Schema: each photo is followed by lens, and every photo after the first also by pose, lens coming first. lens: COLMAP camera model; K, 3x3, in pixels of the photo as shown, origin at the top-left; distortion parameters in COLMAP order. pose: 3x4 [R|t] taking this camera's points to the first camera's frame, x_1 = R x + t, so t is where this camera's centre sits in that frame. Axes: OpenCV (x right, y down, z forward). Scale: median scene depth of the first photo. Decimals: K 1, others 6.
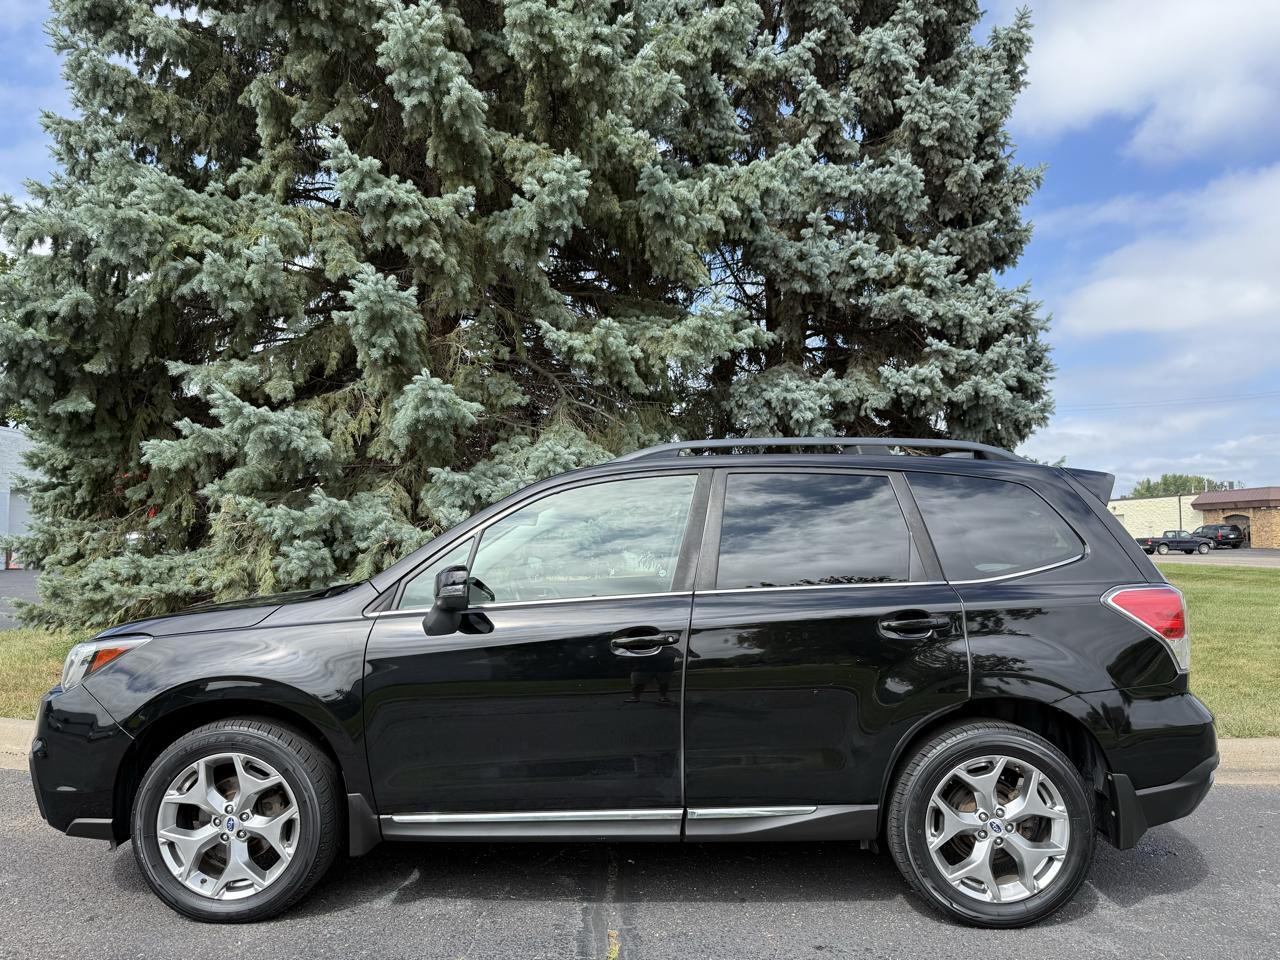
lens RADIAL K [[917.7, 0, 632.7], [0, 917.7, 466.8], [0, 0, 1]] dist [0.128329, -0.229923]
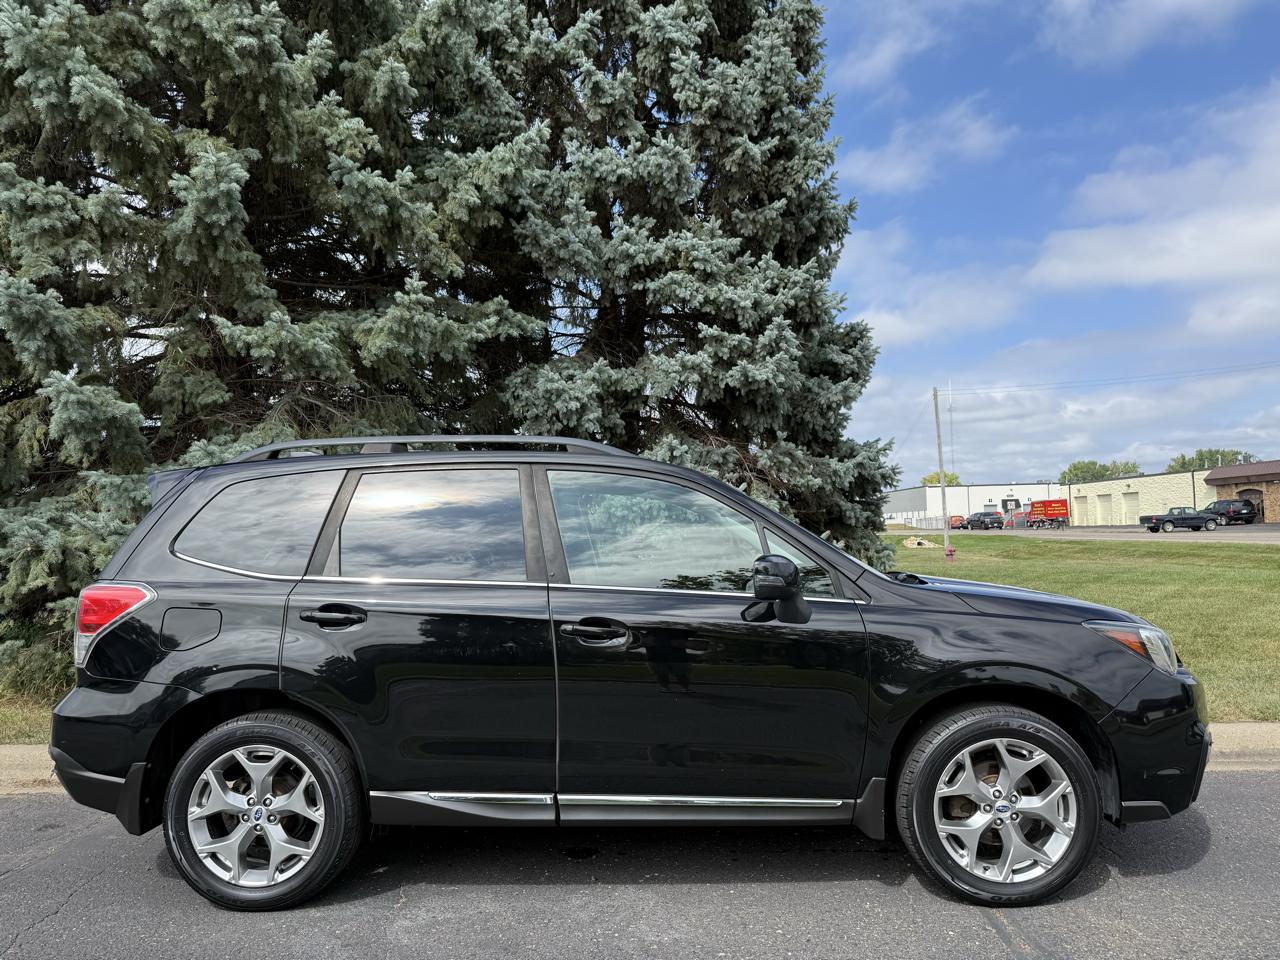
lens RADIAL K [[914.2, 0, 644.2], [0, 914.2, 491.8], [0, 0, 1]] dist [0.029204, -0.023732]
pose [[0.998454, -0.024715, -0.049791, 0.288580], [0.026632, 0.998915, 0.038209, 0.000952], [0.048793, -0.039476, 0.998028, 0.022649]]
